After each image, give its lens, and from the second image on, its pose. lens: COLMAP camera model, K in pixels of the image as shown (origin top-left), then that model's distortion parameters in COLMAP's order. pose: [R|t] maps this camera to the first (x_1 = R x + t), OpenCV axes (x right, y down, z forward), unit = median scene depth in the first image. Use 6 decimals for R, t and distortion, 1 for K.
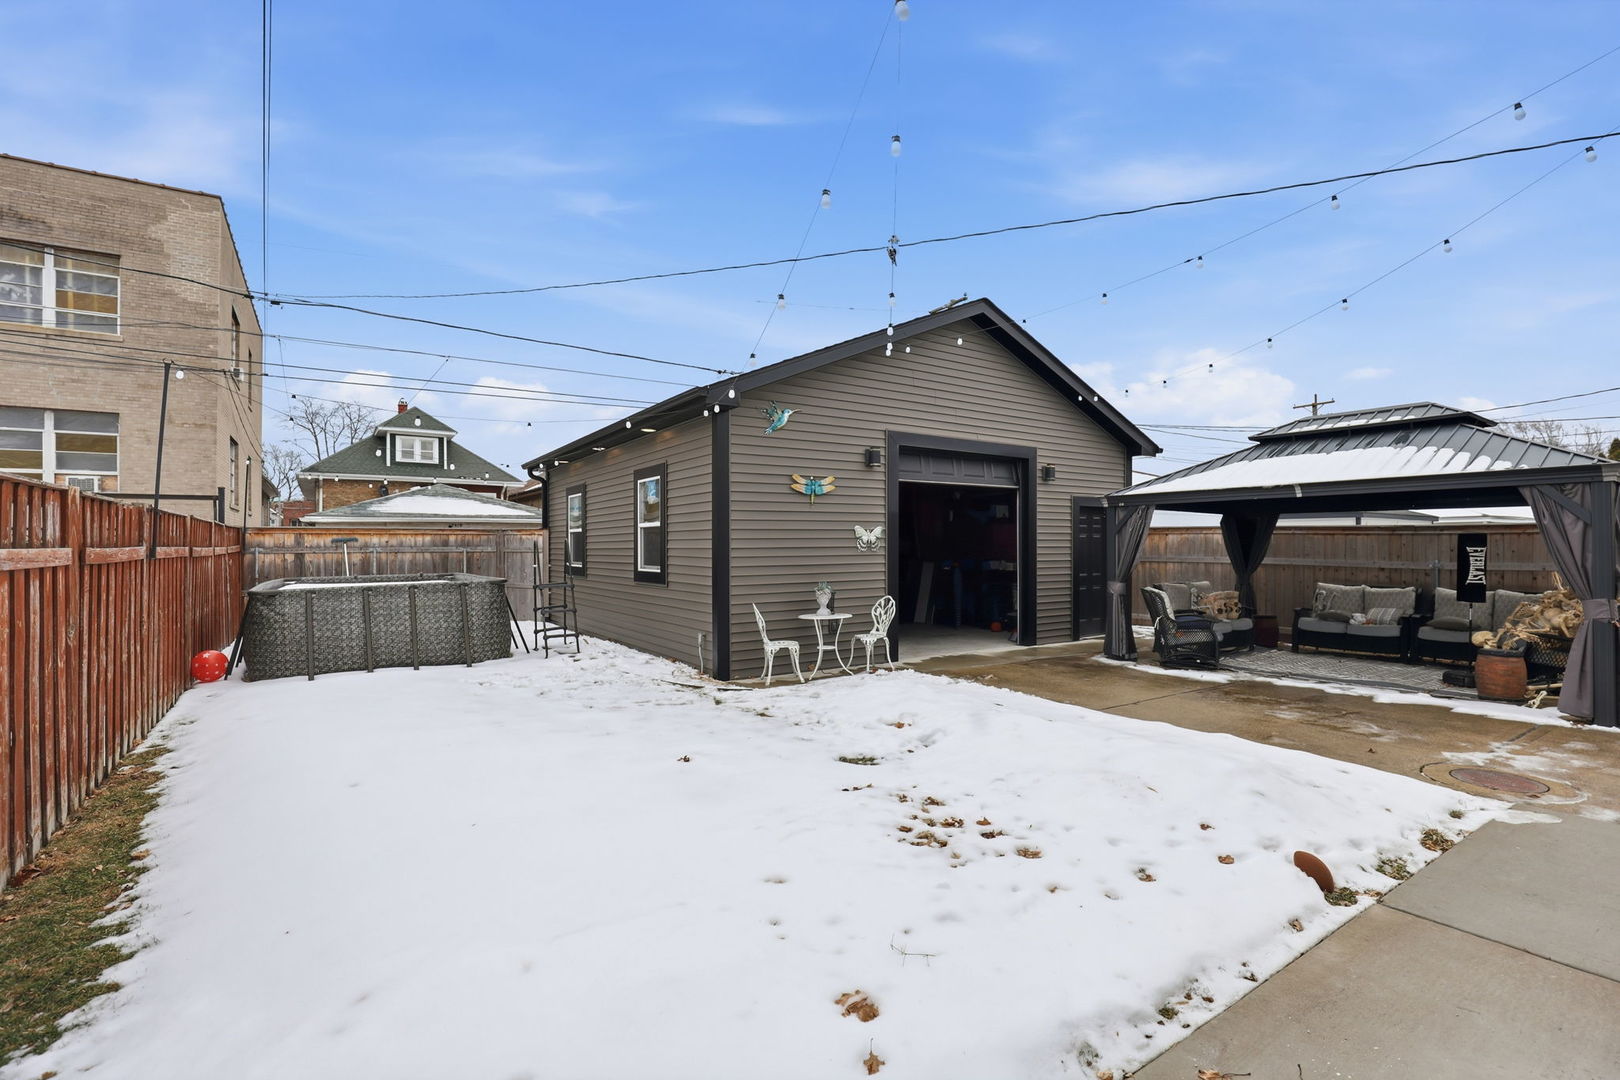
lens RADIAL K [[730.4, 0, 824.9], [0, 730.4, 541.6], [0, 0, 1]] dist [-0.023353, 0.000240]
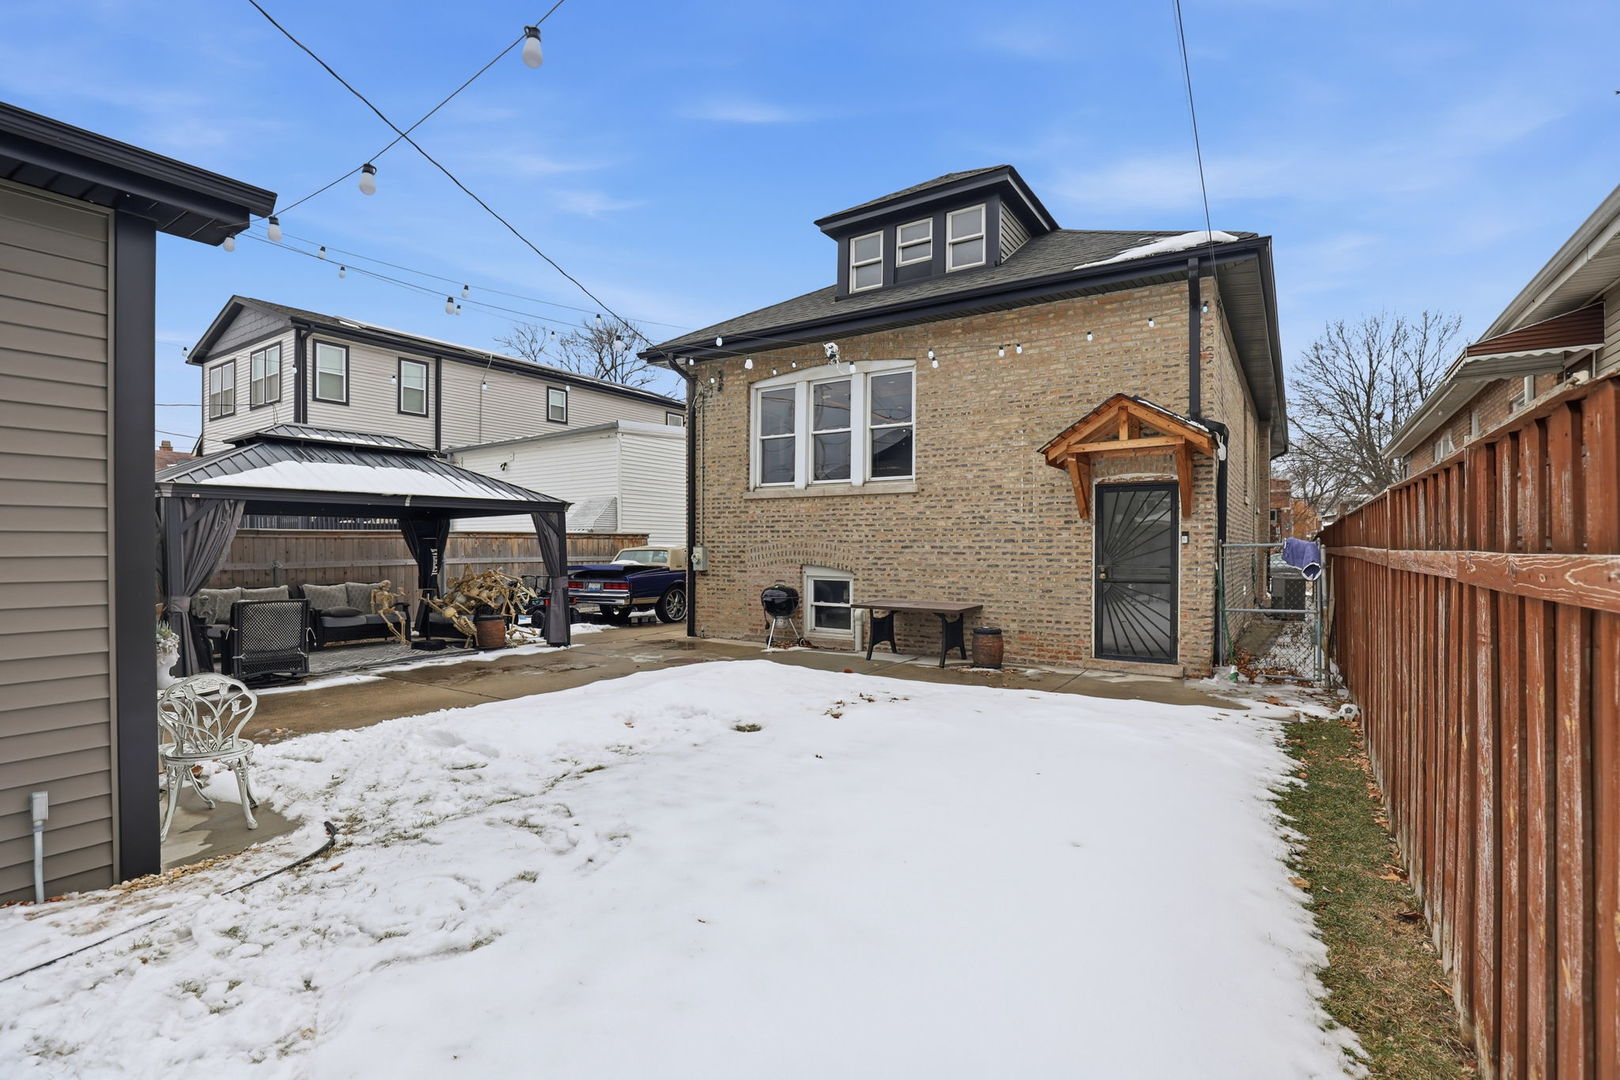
lens RADIAL K [[751.8, 0, 816.0], [0, 751.8, 554.4], [0, 0, 1]] dist [-0.029184, 0.000729]
pose [[-0.378880, -0.006583, 0.925423, -0.988247], [-0.005661, 0.999972, 0.004796, 0.008528], [-0.925429, -0.003421, -0.378906, 1.195146]]
